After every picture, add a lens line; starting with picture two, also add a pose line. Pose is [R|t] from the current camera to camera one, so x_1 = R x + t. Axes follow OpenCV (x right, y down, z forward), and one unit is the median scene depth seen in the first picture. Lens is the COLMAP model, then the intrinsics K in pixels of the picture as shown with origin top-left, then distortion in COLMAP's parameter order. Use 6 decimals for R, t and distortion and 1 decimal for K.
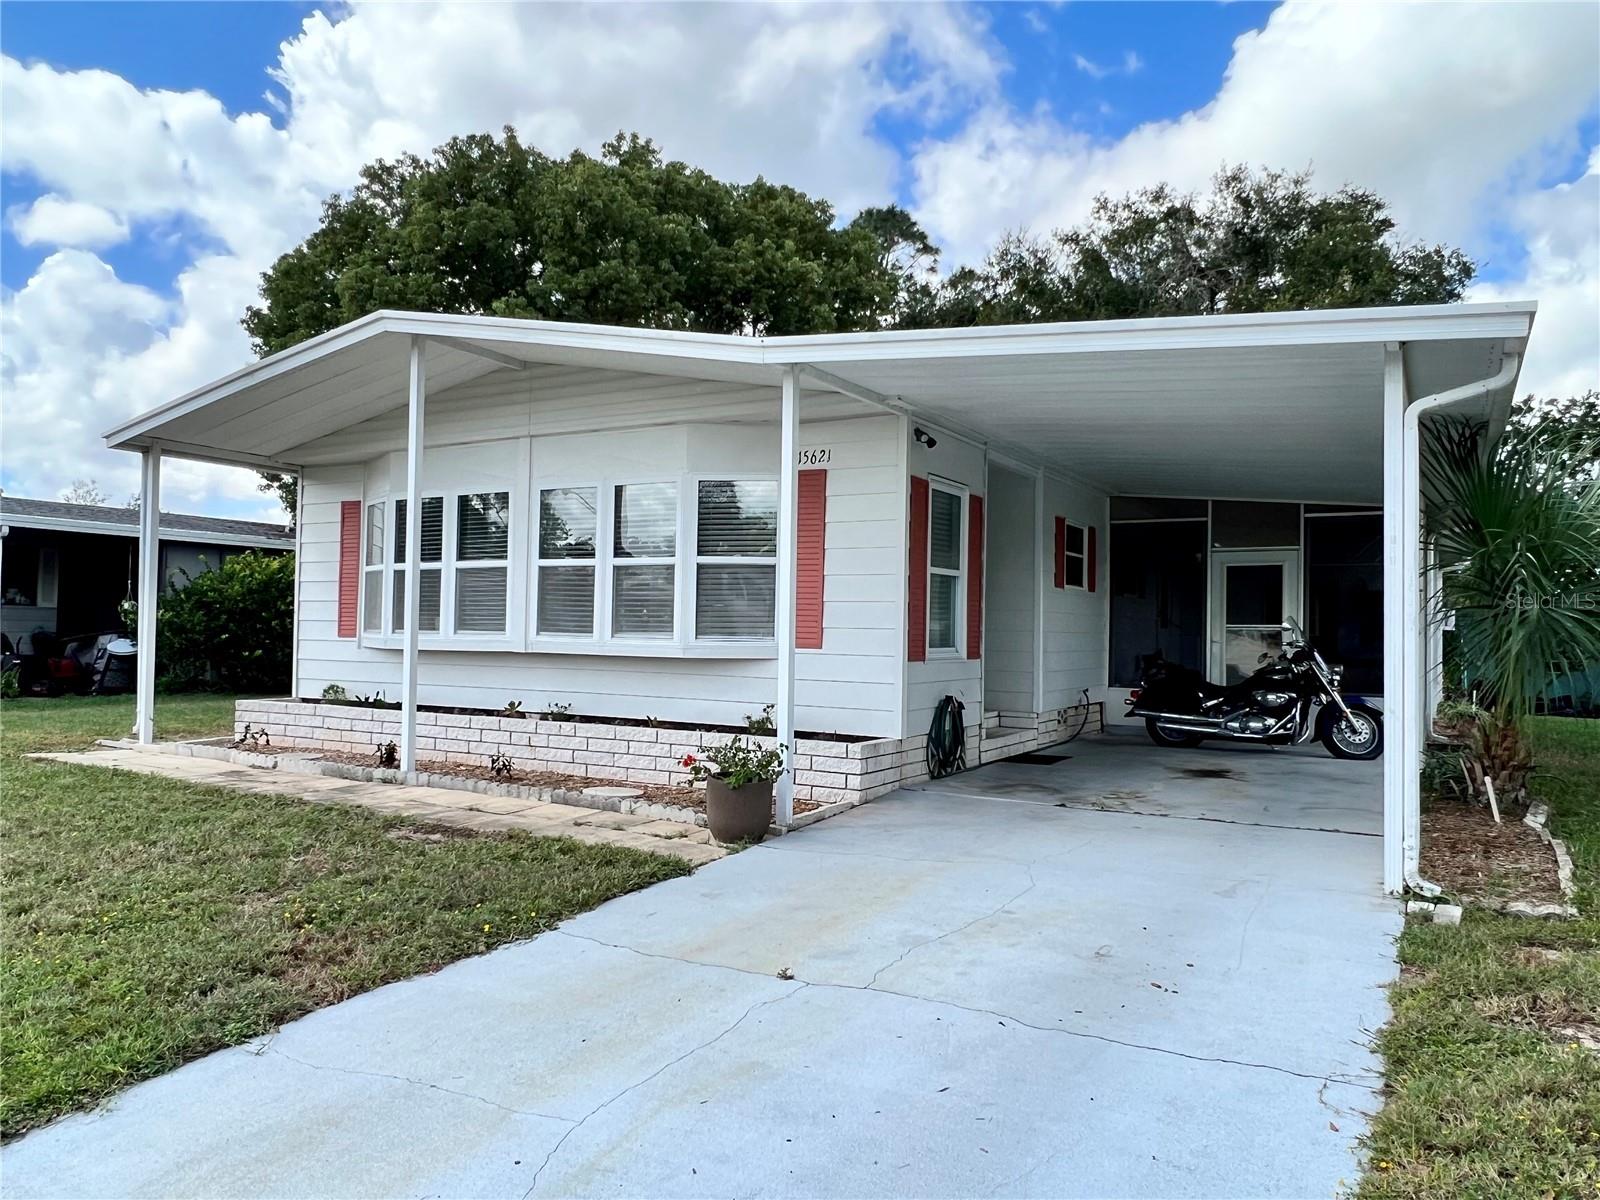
lens RADIAL K [[1107.7, 0, 800.0], [0, 1107.7, 600.0], [0, 0, 1]] dist [0.002551, 0.005059]
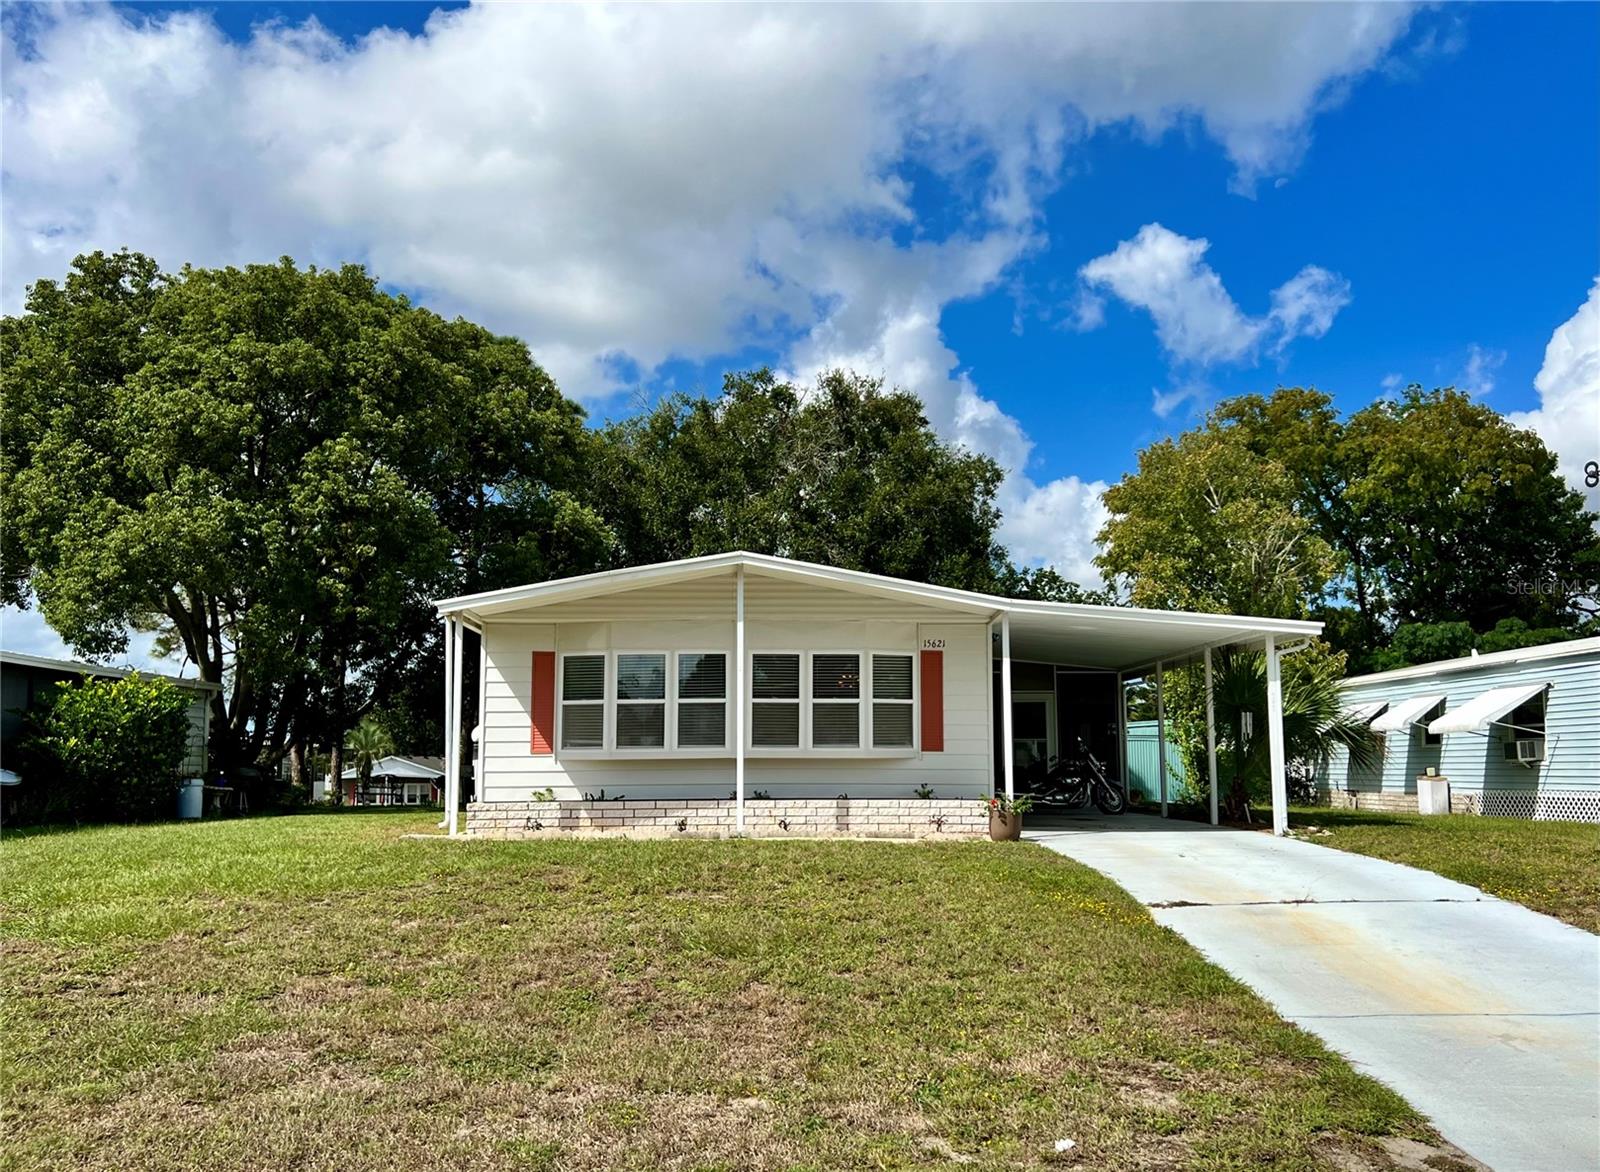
lens RADIAL K [[1351.5, 0, 798.4], [0, 1351.5, 633.8], [0, 0, 1]] dist [0.034100, -0.006929]
pose [[0.856209, 0.031284, 0.515681, -0.999631], [0.002866, 0.997862, -0.065294, -0.003017], [-0.516621, 0.057383, 0.854289, -0.575425]]
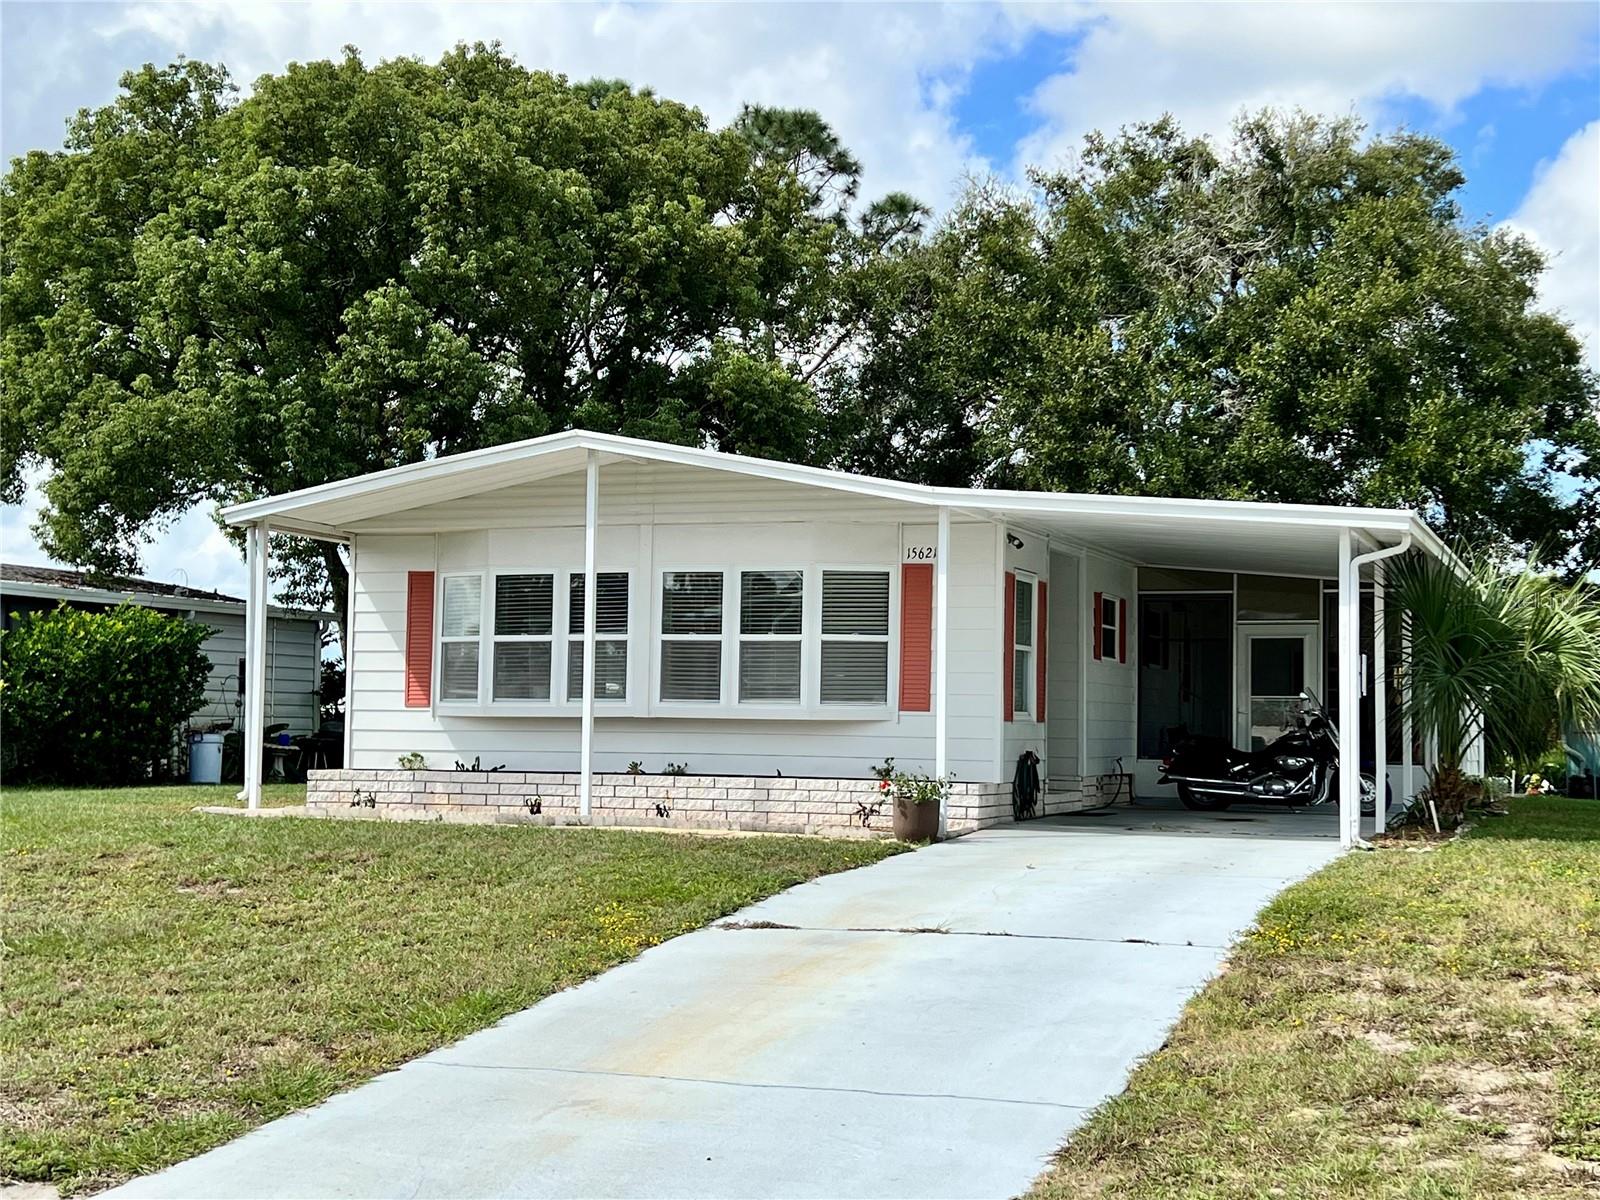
lens RADIAL K [[2068.1, 0, 800.0], [0, 2068.1, 600.0], [0, 0, 1]] dist [0.124106, -0.030608]
pose [[0.988535, 0.007688, 0.150799, -0.353479], [-0.003011, 0.999508, -0.031217, -0.005398], [-0.150964, 0.030405, 0.988071, -0.932679]]
